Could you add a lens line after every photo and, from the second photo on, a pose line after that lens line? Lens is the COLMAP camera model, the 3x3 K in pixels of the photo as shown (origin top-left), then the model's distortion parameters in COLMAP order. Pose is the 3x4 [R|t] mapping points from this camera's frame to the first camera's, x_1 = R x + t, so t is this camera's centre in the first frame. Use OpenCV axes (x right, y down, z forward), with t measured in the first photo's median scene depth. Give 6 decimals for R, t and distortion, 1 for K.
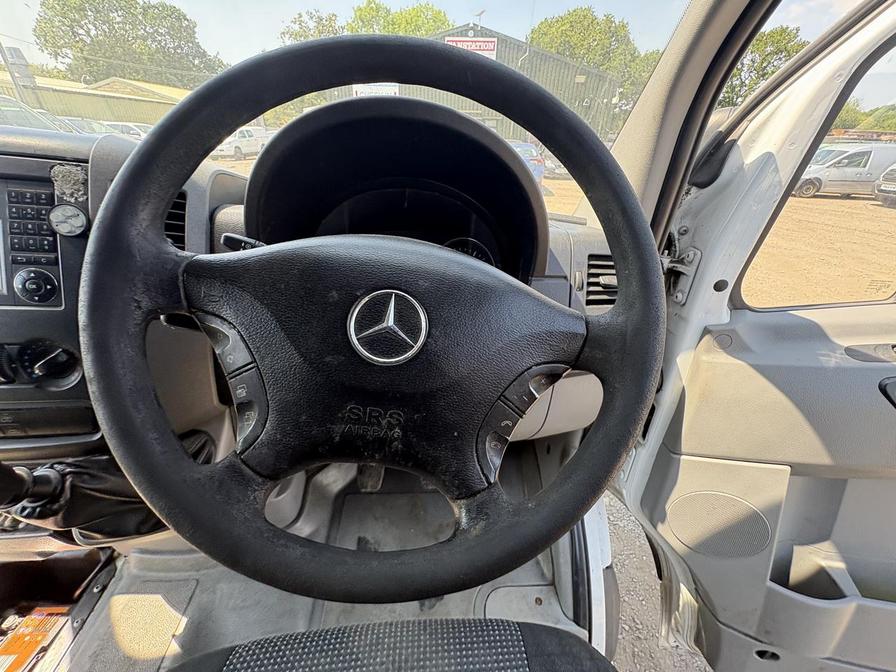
lens RADIAL K [[356.8, 0, 451.1], [0, 356.8, 335.9], [0, 0, 1]] dist [-0.000104, 0.000704]
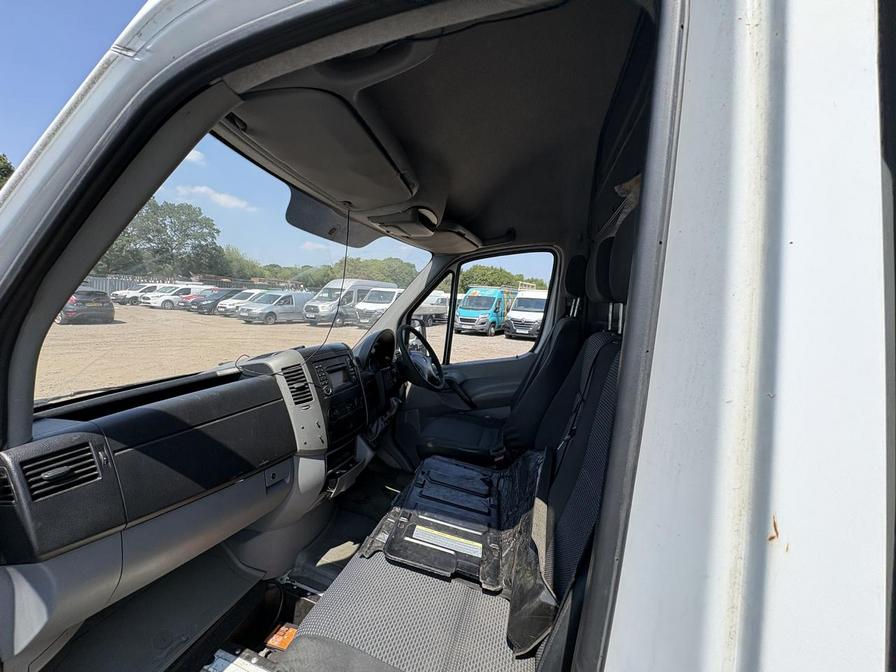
lens RADIAL K [[356.8, 0, 446.1], [0, 356.8, 336.7], [0, 0, 1]] dist [-0.000104, 0.000704]
pose [[0.312834, -0.111086, 0.943289, -2.515260], [0.424903, 0.904585, -0.034387, -0.028233], [-0.849466, 0.411564, 0.330186, -0.707263]]
